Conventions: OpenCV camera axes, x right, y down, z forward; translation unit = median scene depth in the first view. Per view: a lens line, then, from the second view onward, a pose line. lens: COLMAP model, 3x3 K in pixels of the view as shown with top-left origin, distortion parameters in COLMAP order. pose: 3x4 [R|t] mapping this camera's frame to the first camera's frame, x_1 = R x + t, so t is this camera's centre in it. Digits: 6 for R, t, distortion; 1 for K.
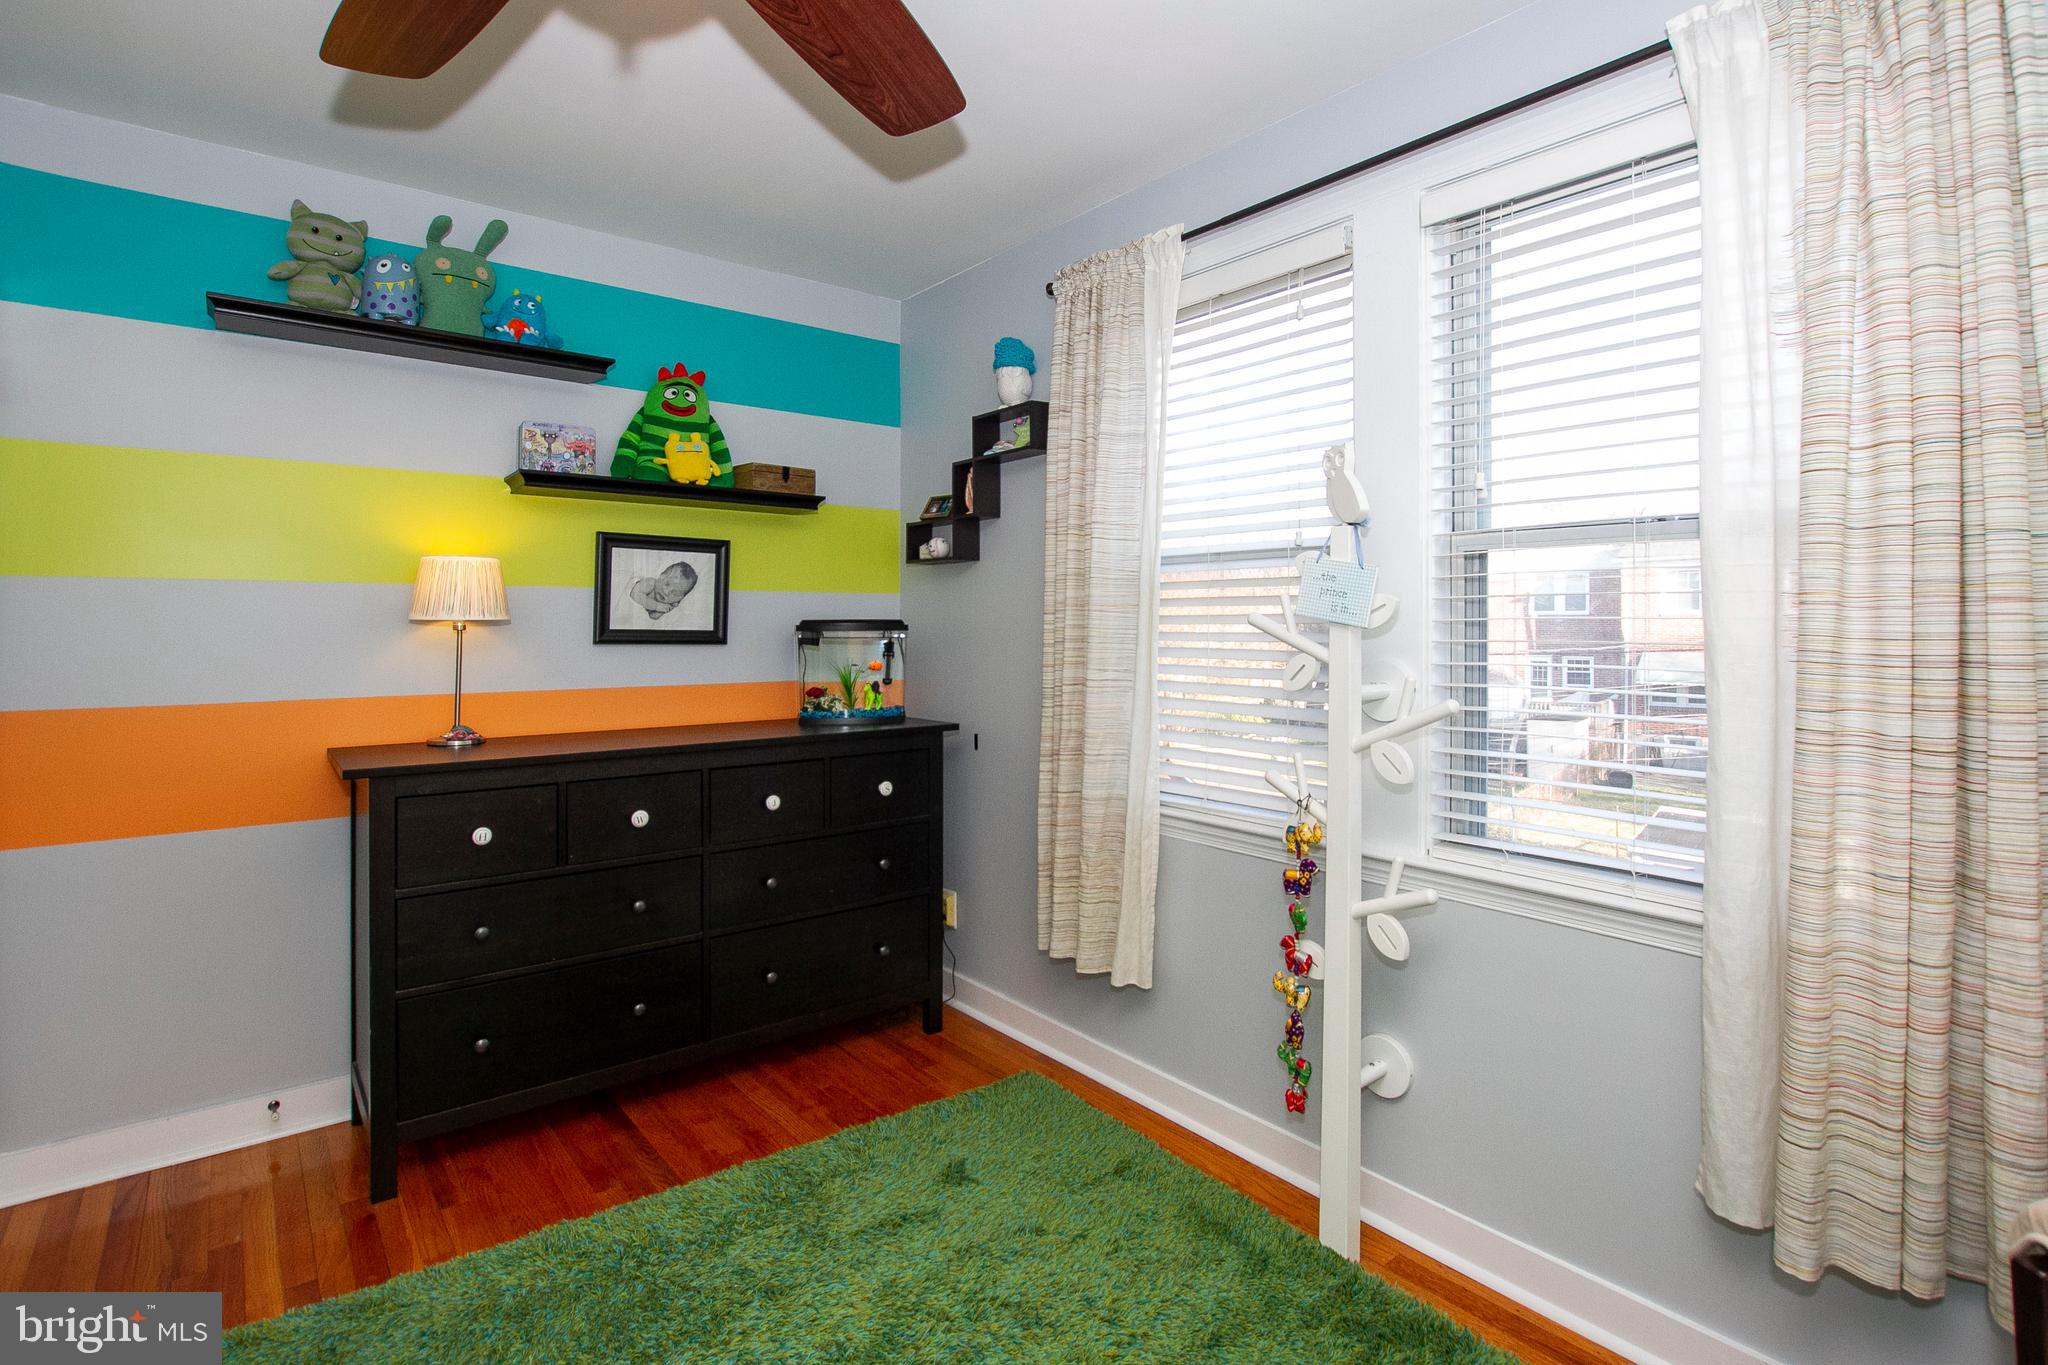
lens RADIAL K [[1007.8, 0, 1017.6], [0, 1007.8, 631.3], [0, 0, 1]] dist [-0.021925, 0.000536]
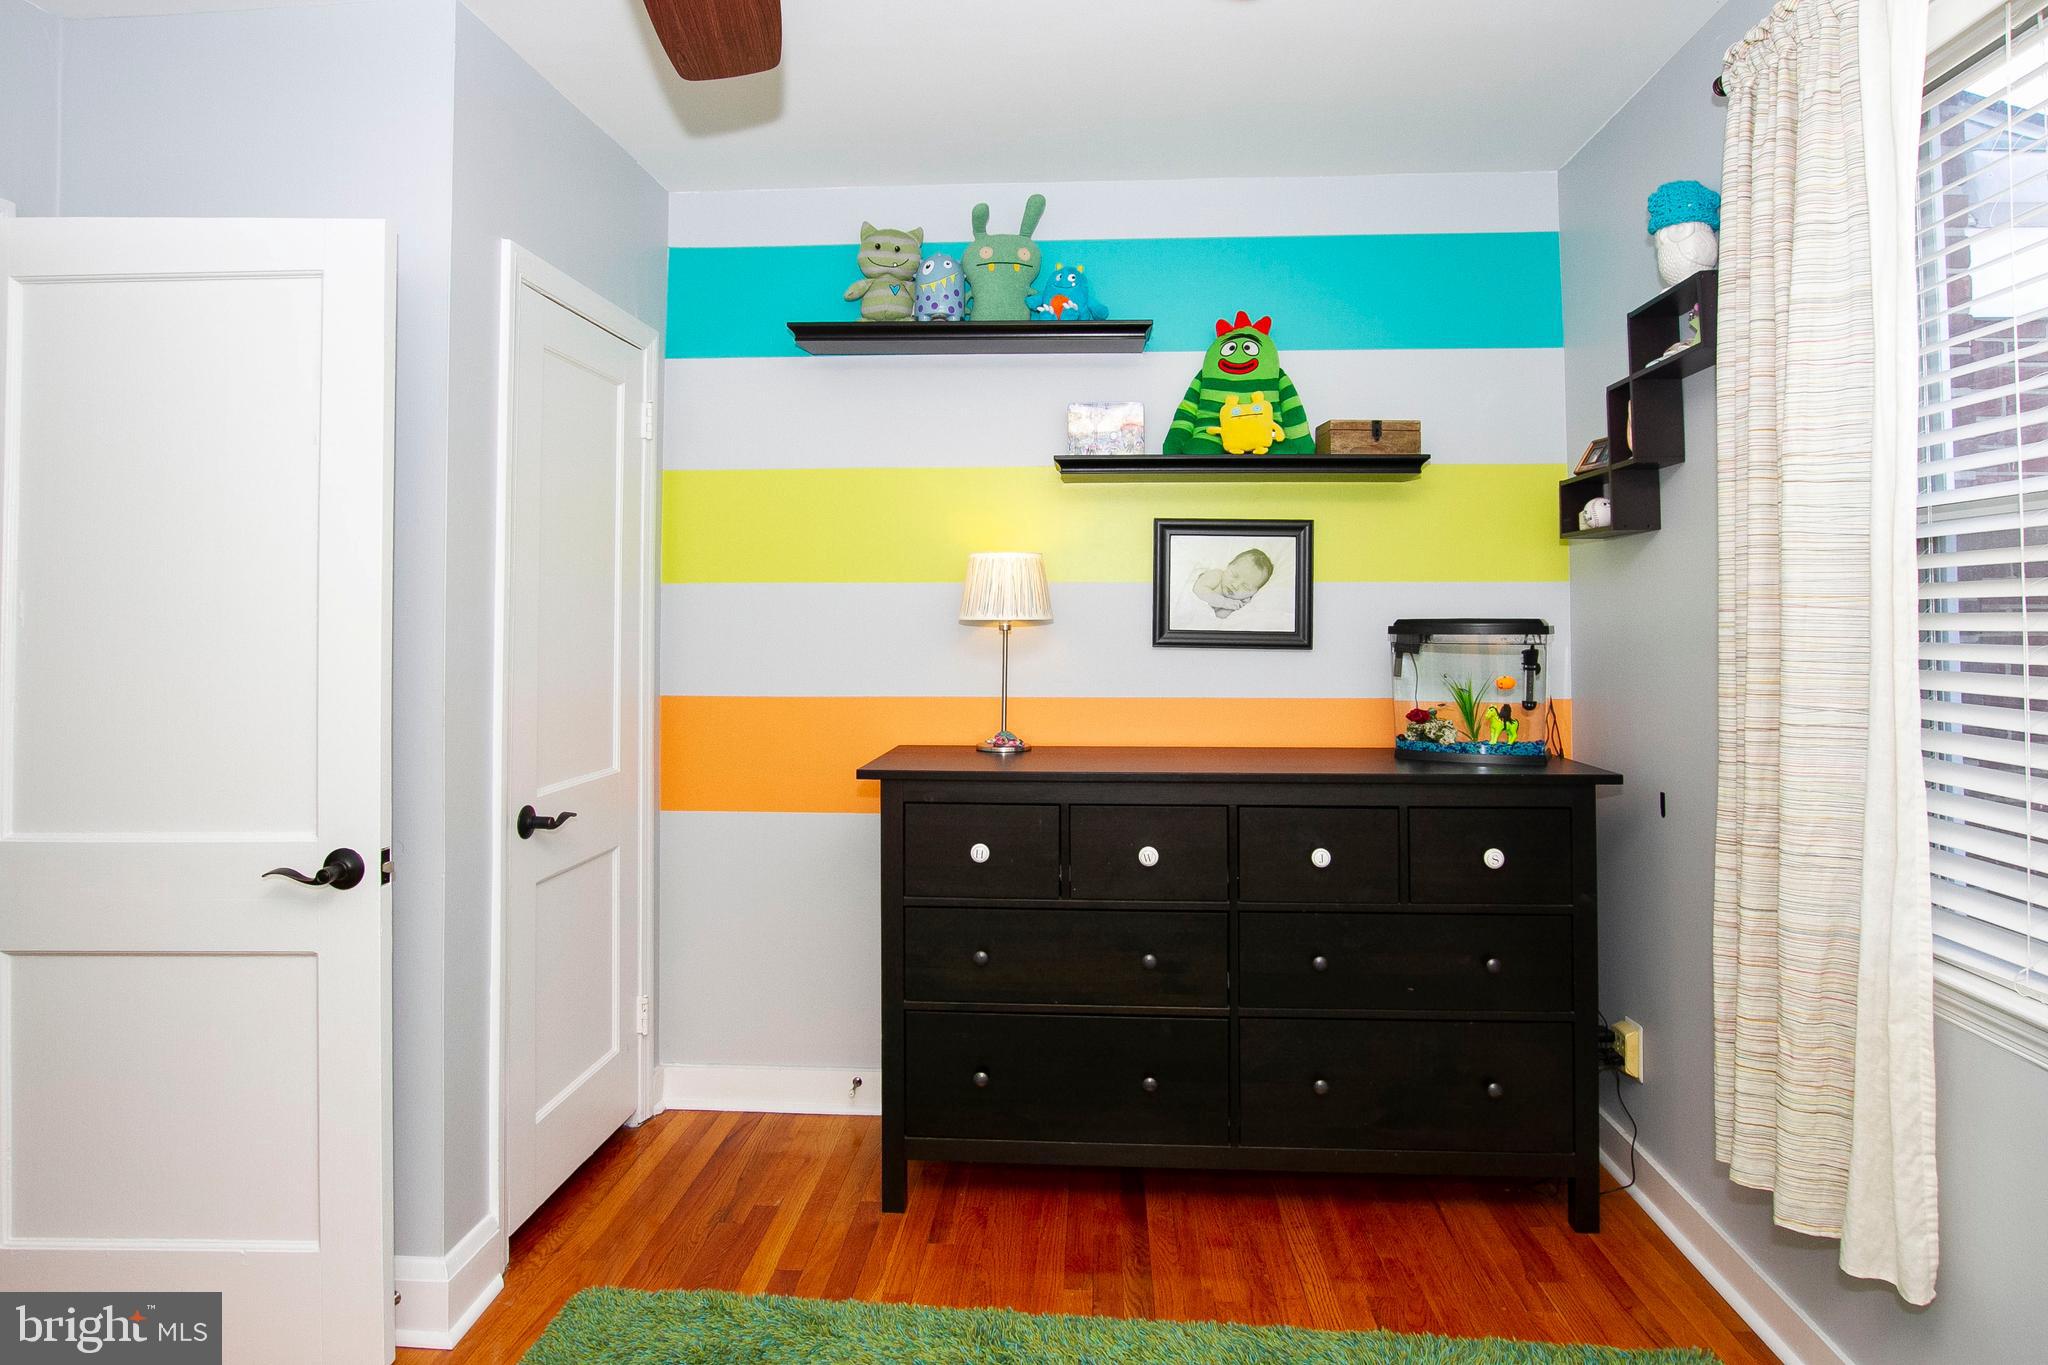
lens RADIAL K [[1134.8, 0, 1025.3], [0, 1134.8, 591.0], [0, 0, 1]] dist [-0.028102, 0.009412]
pose [[0.733613, -0.015740, -0.679386, 0.186332], [-0.005637, 0.999556, -0.029244, -0.007020], [0.679544, 0.025283, 0.733199, 0.215067]]
